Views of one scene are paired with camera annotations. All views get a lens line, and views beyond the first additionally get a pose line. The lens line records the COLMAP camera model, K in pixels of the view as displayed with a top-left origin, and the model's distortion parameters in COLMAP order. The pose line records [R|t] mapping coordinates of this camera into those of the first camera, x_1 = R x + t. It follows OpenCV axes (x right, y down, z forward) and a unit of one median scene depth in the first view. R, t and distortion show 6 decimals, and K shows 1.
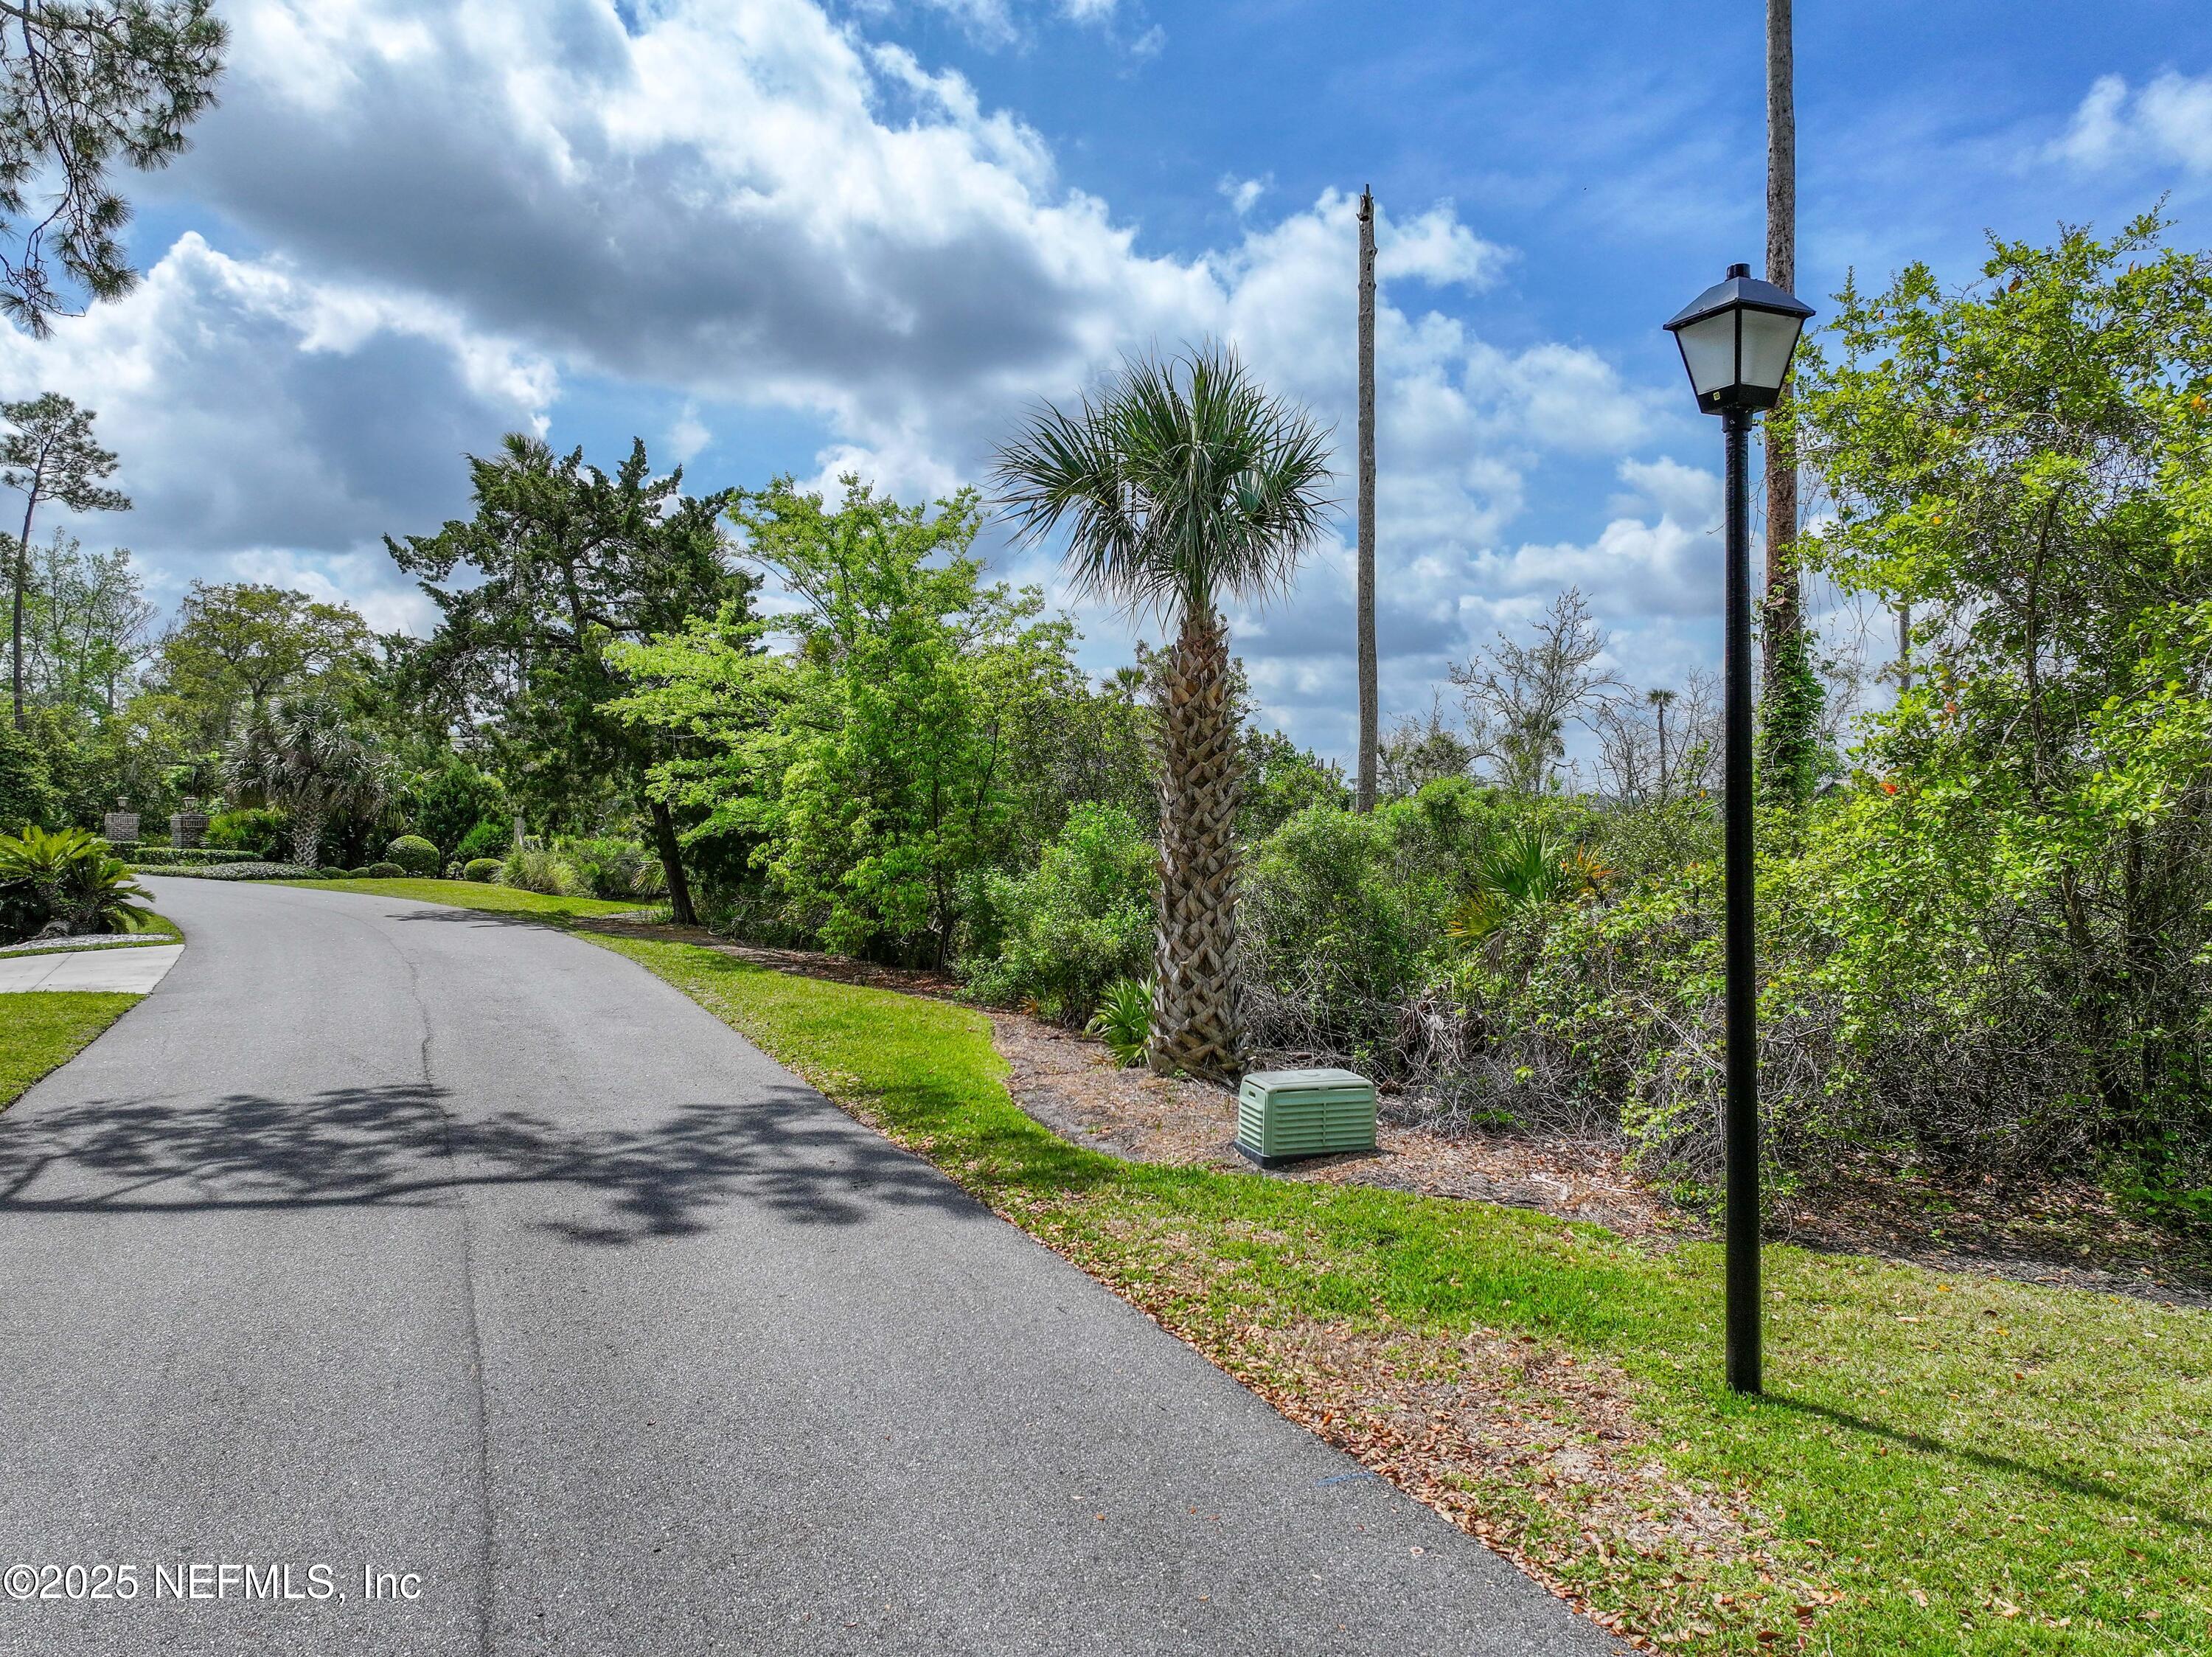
lens RADIAL K [[1547.0, 0, 1103.8], [0, 1547.0, 826.2], [0, 0, 1]] dist [-0.006204, 0.020507]
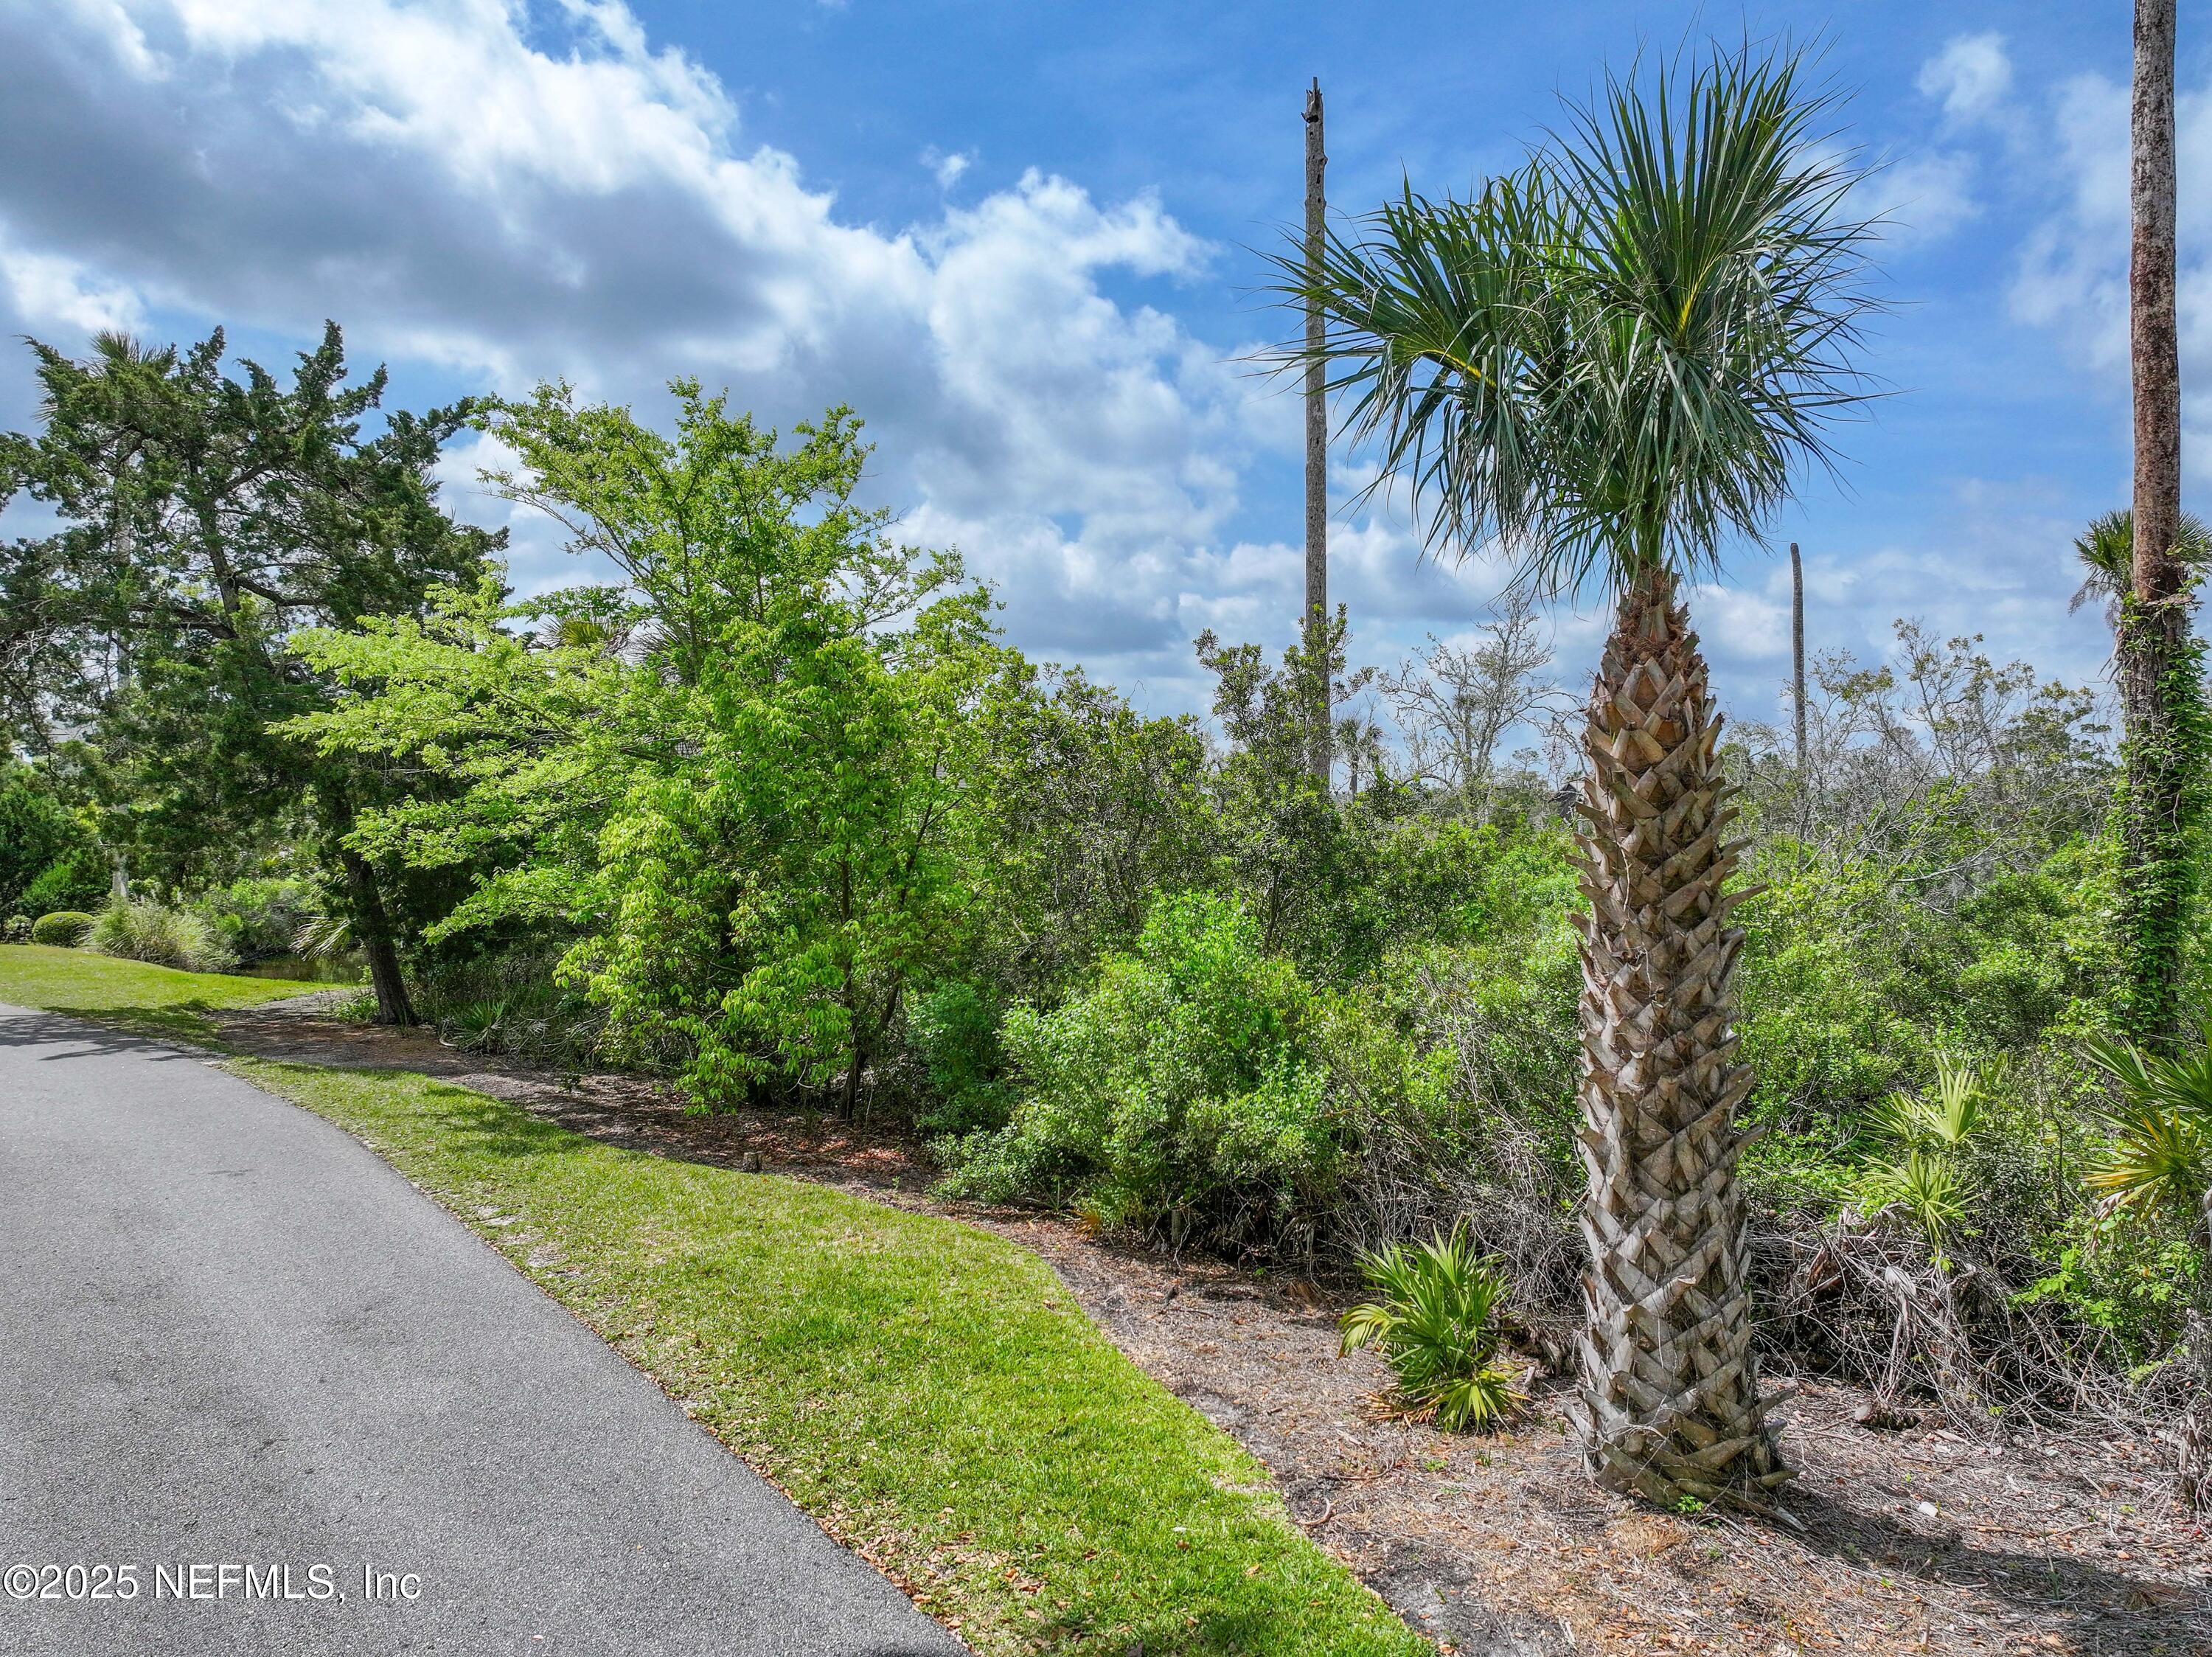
lens RADIAL K [[1518.4, 0, 1105.0], [0, 1518.4, 840.1], [0, 0, 1]] dist [0.023654, 0.010083]
pose [[0.975855, -0.011321, 0.218124, -0.107287], [0.008180, 0.999850, 0.015298, -0.028870], [-0.218265, -0.013144, 0.975801, 0.247891]]
